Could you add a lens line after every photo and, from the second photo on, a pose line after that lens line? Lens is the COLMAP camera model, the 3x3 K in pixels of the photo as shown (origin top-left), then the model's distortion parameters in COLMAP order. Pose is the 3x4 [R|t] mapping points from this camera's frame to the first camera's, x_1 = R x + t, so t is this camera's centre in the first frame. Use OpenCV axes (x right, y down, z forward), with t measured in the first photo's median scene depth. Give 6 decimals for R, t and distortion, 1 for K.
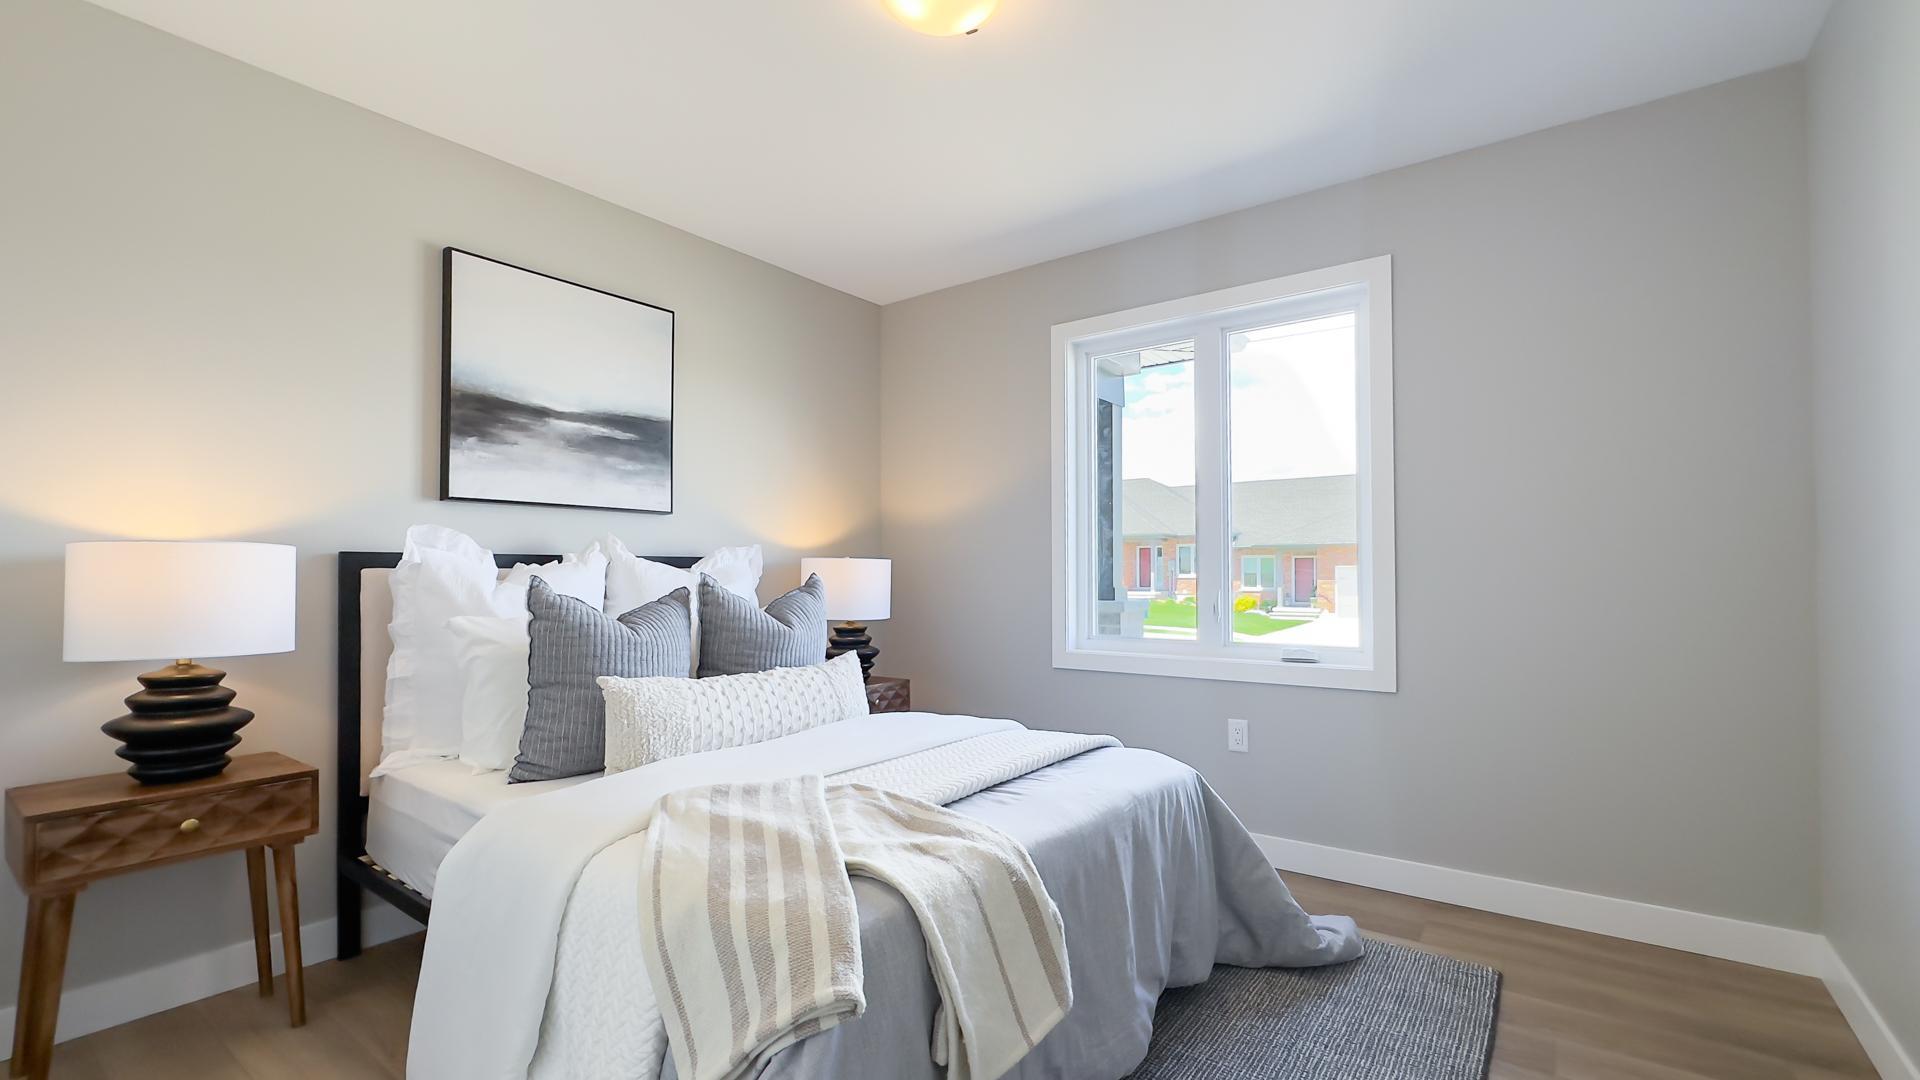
lens RADIAL K [[808.9, 0, 952.4], [0, 808.9, 583.3], [0, 0, 1]] dist [-0.002105, -0.000205]
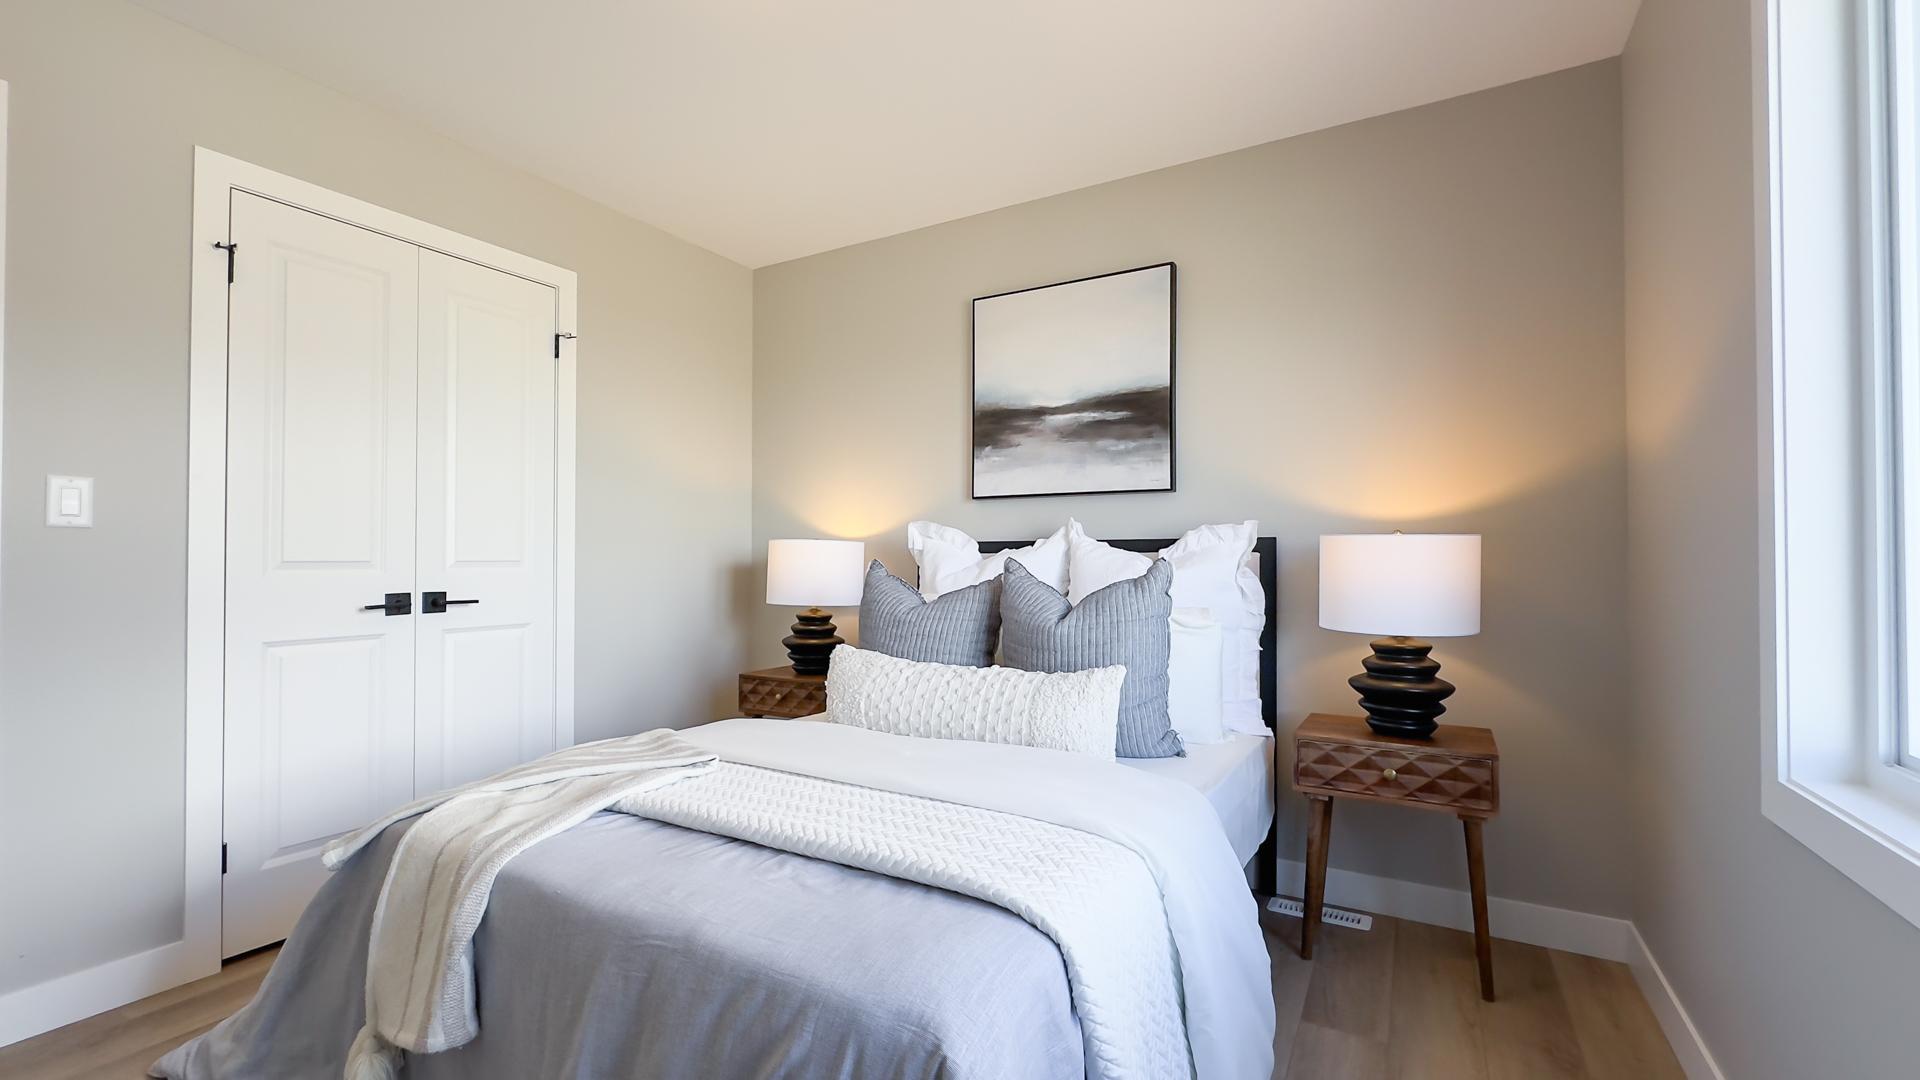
lens RADIAL K [[792.4, 0, 960.0], [0, 792.4, 540.0], [0, 0, 1]] dist [-0.033650, -0.000066]
pose [[0.136502, -0.028282, -0.990236, 0.508229], [-0.016005, 0.999399, -0.030750, -0.001936], [0.990510, 0.020046, 0.135967, 0.702017]]
